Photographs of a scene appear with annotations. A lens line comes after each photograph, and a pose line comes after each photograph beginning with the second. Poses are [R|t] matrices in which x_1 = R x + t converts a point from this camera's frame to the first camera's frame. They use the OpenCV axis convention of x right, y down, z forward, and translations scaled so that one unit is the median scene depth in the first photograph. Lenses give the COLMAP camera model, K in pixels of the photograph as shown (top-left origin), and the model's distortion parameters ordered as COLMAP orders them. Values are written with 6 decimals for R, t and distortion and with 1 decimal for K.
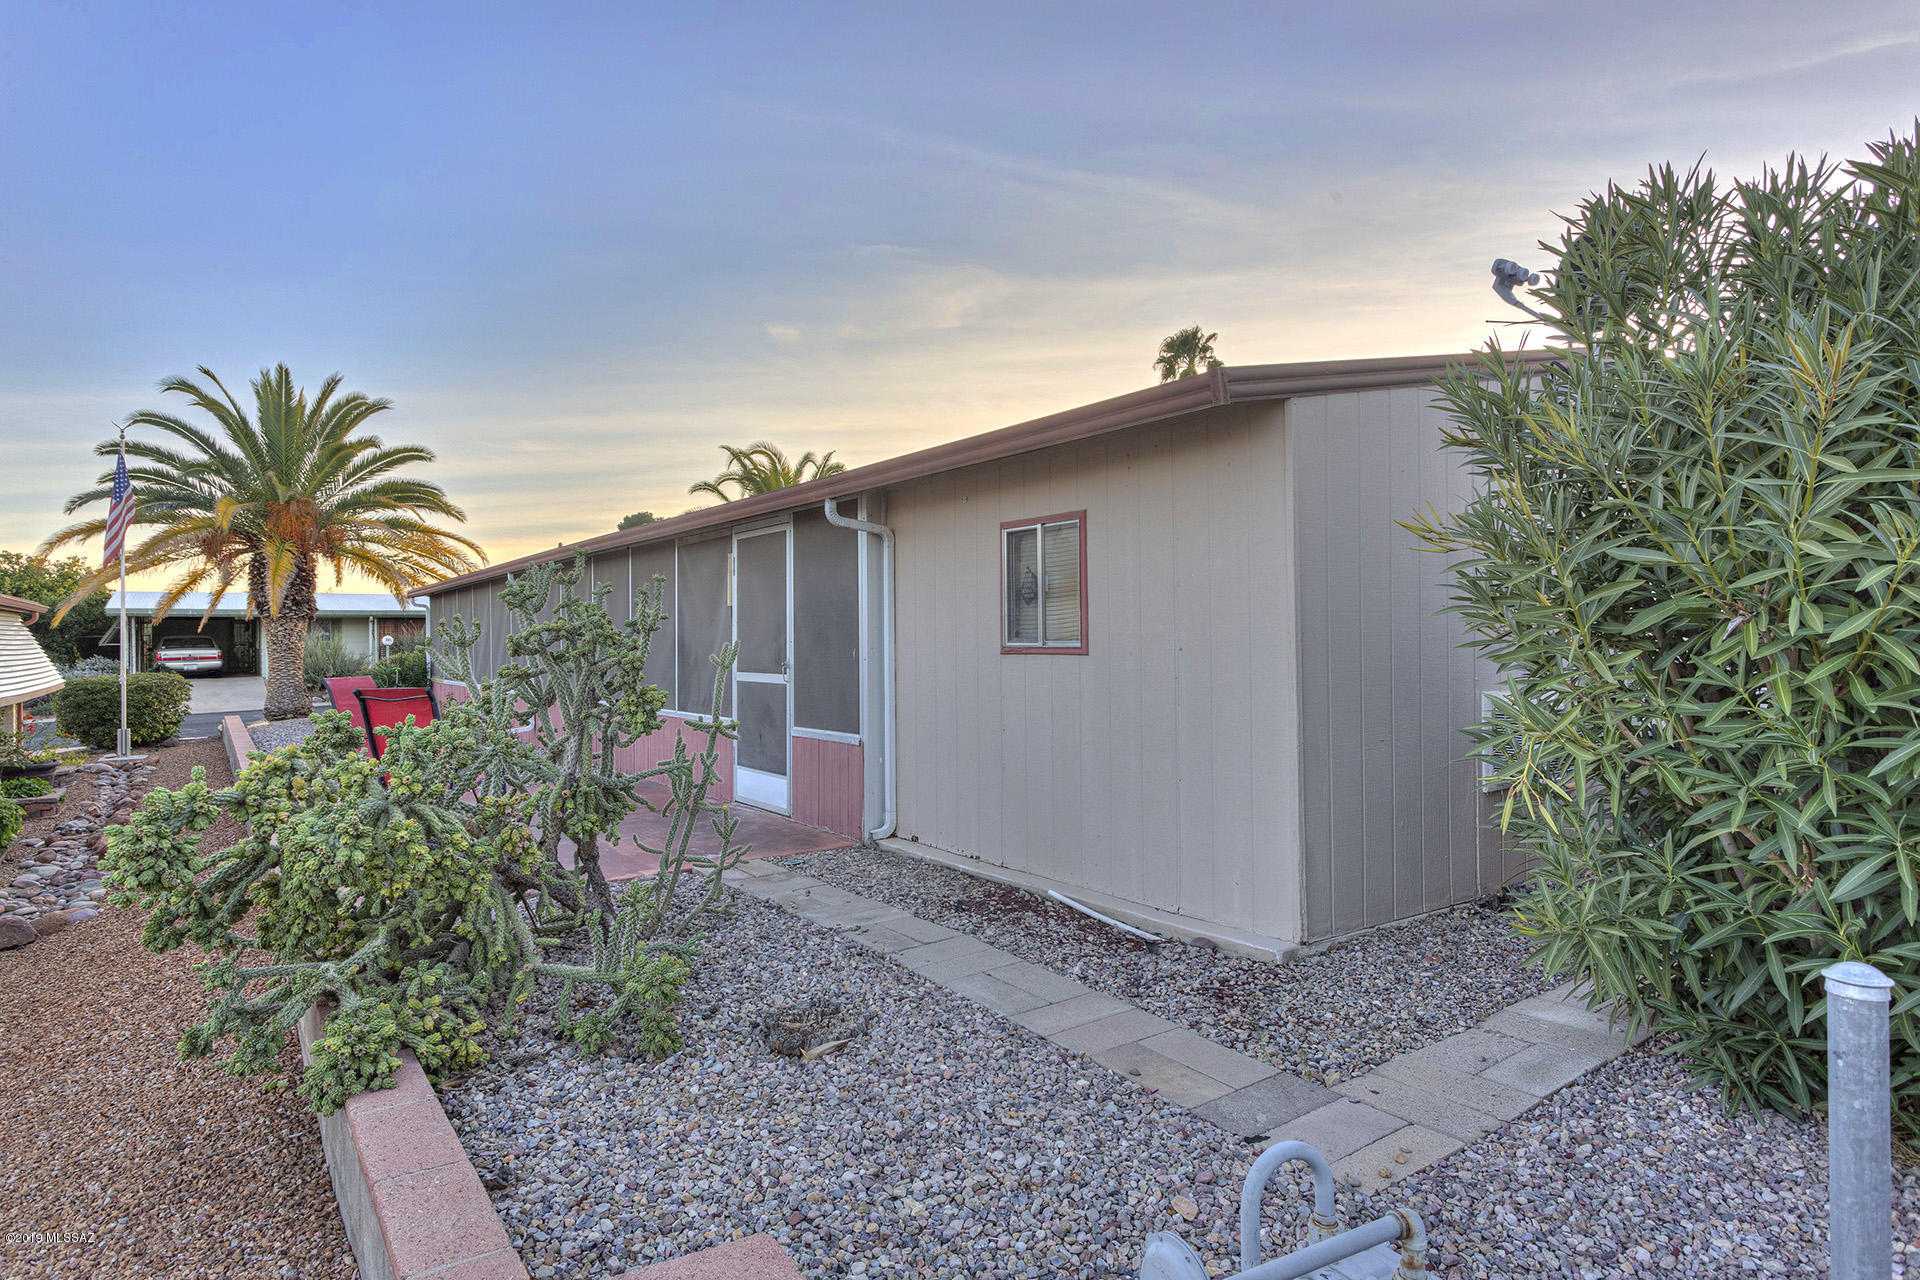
lens RADIAL K [[1029.2, 0, 960.0], [0, 1029.2, 640.0], [0, 0, 1]] dist [-0.001335, -0.000318]
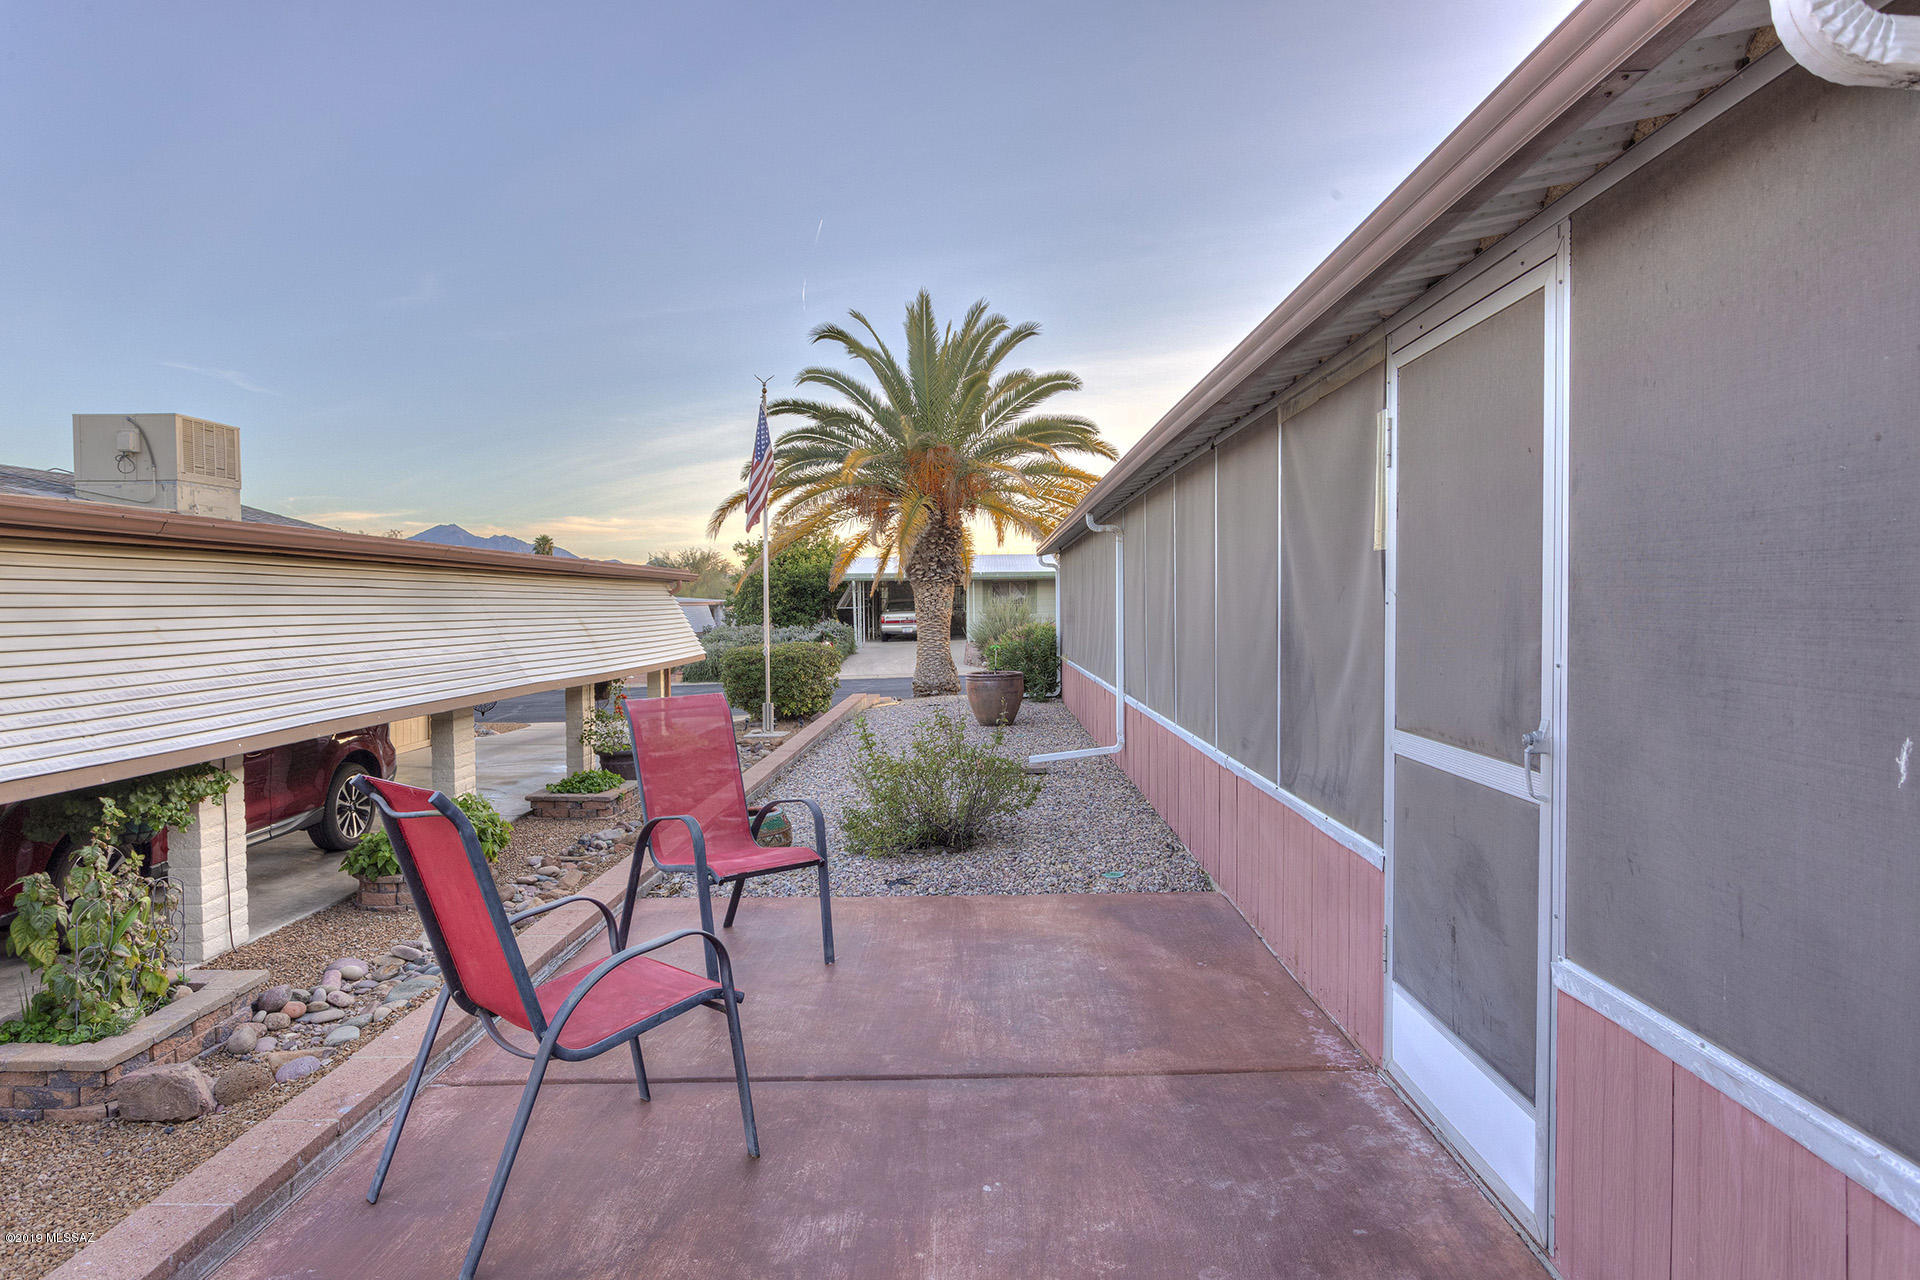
lens RADIAL K [[1128.4, 0, 960.0], [0, 1128.4, 640.0], [0, 0, 1]] dist [0.000334, 0.000163]
pose [[0.794099, 0.019259, -0.607483, -0.039101], [0.003415, 0.999341, 0.036145, -0.006704], [0.607779, -0.030777, 0.793510, 0.239790]]
